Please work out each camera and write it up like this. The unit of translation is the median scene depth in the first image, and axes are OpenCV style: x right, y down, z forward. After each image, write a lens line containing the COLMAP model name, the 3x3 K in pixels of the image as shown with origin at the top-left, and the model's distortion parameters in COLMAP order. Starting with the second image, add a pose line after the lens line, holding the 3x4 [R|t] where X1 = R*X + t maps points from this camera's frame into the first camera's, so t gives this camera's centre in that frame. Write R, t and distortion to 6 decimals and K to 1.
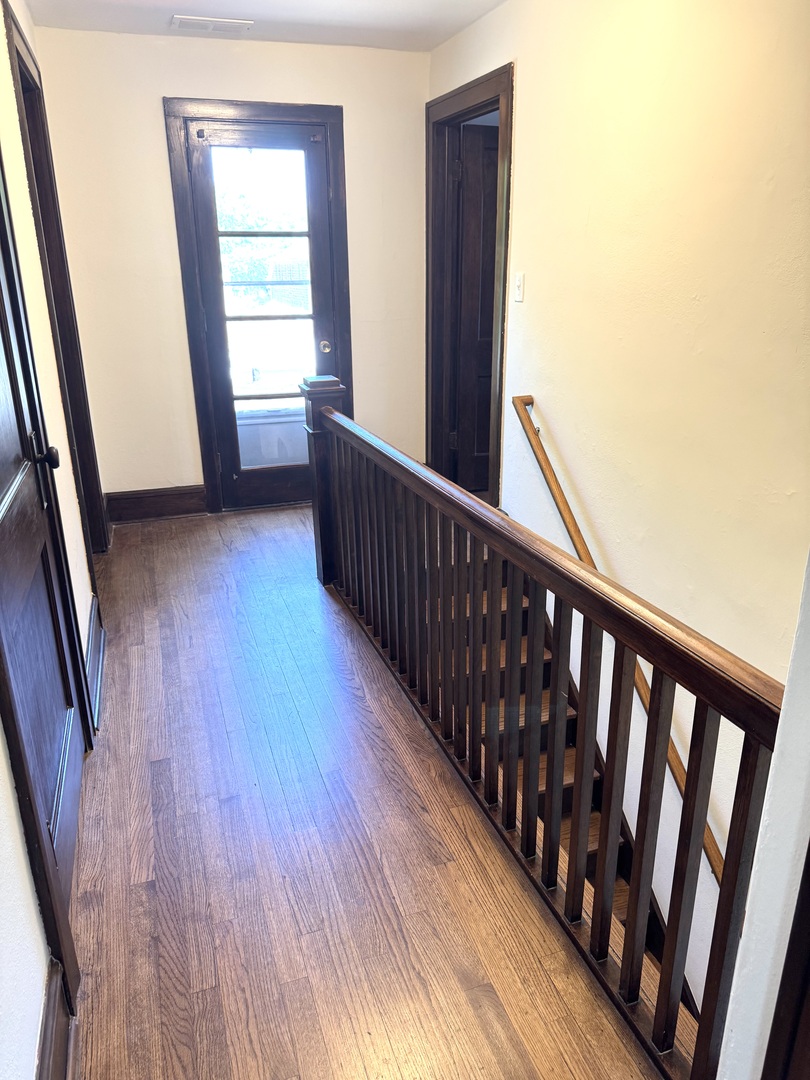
lens RADIAL K [[775.4, 0, 401.1], [0, 775.4, 545.8], [0, 0, 1]] dist [0.009460, -0.008032]
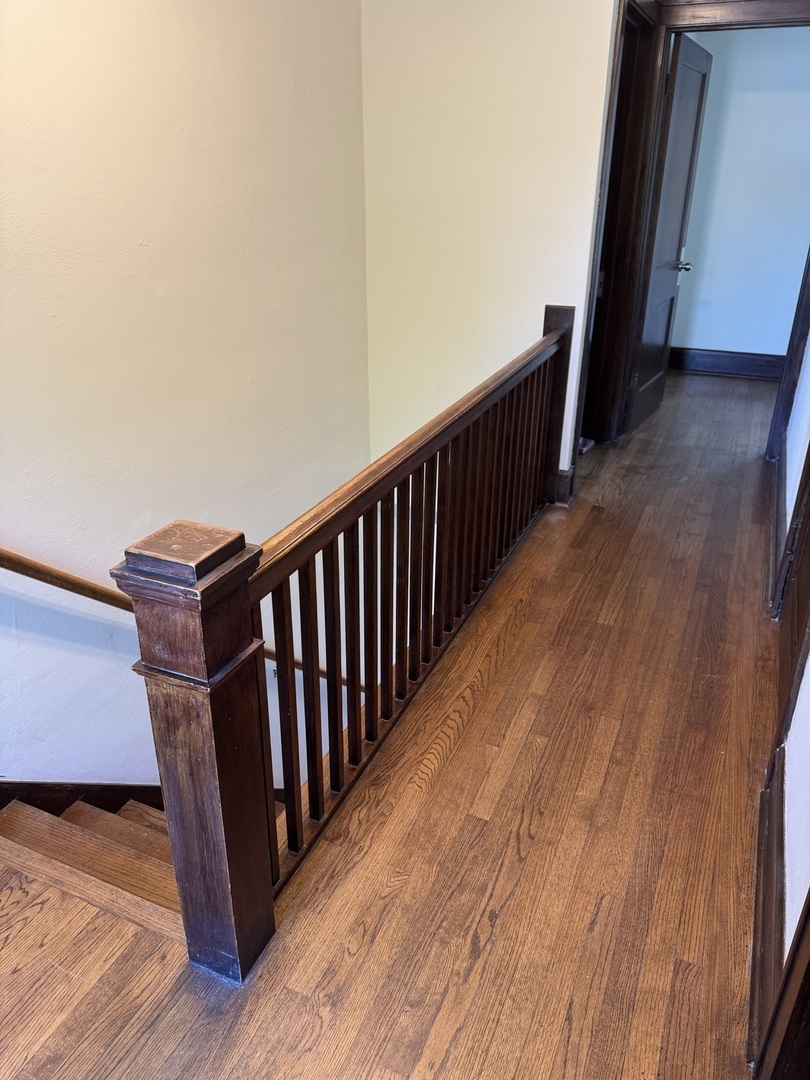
lens RADIAL K [[775.4, 0, 399.4], [0, 775.4, 535.6], [0, 0, 1]] dist [0.009460, -0.008032]
pose [[-0.736349, -0.278032, 0.616837, -0.539392], [0.243203, 0.741975, 0.624760, -0.570318], [-0.631381, 0.610058, -0.478734, 1.470803]]
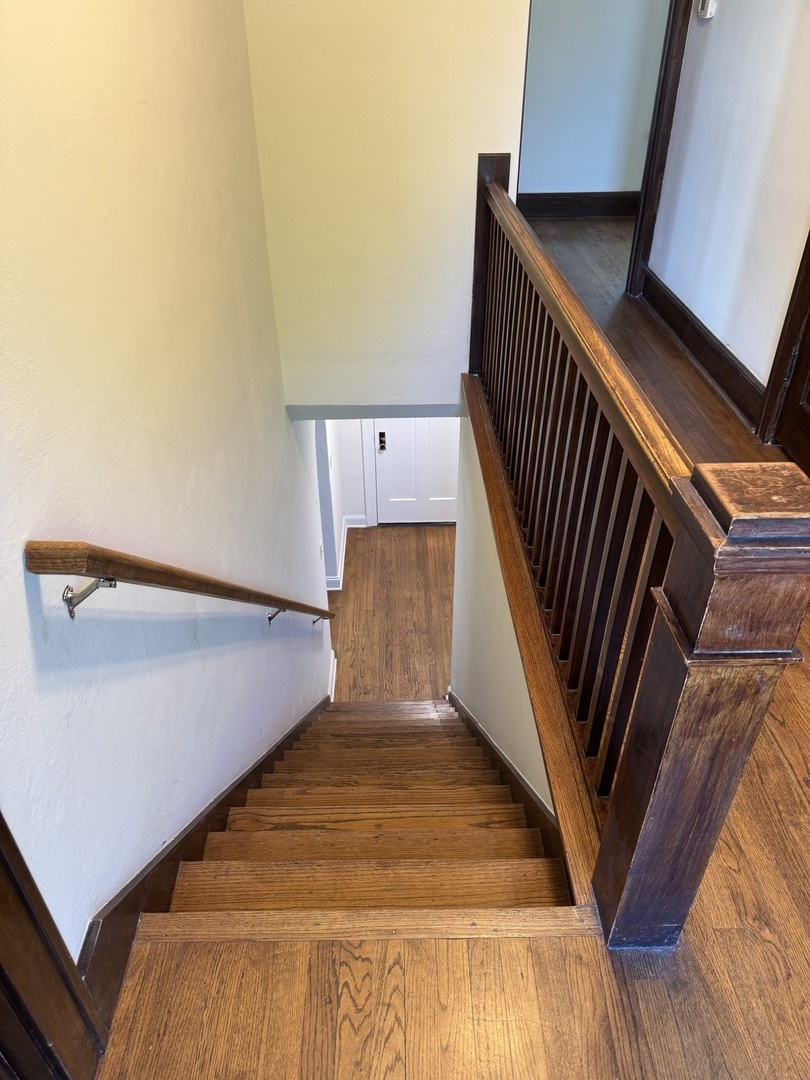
lens RADIAL K [[775.4, 0, 402.4], [0, 775.4, 536.8], [0, 0, 1]] dist [0.009460, -0.008032]
pose [[-0.953289, -0.160718, 0.255753, -0.072697], [0.116702, 0.584985, 0.802604, -0.605979], [-0.278605, 0.794961, -0.538903, 1.595640]]
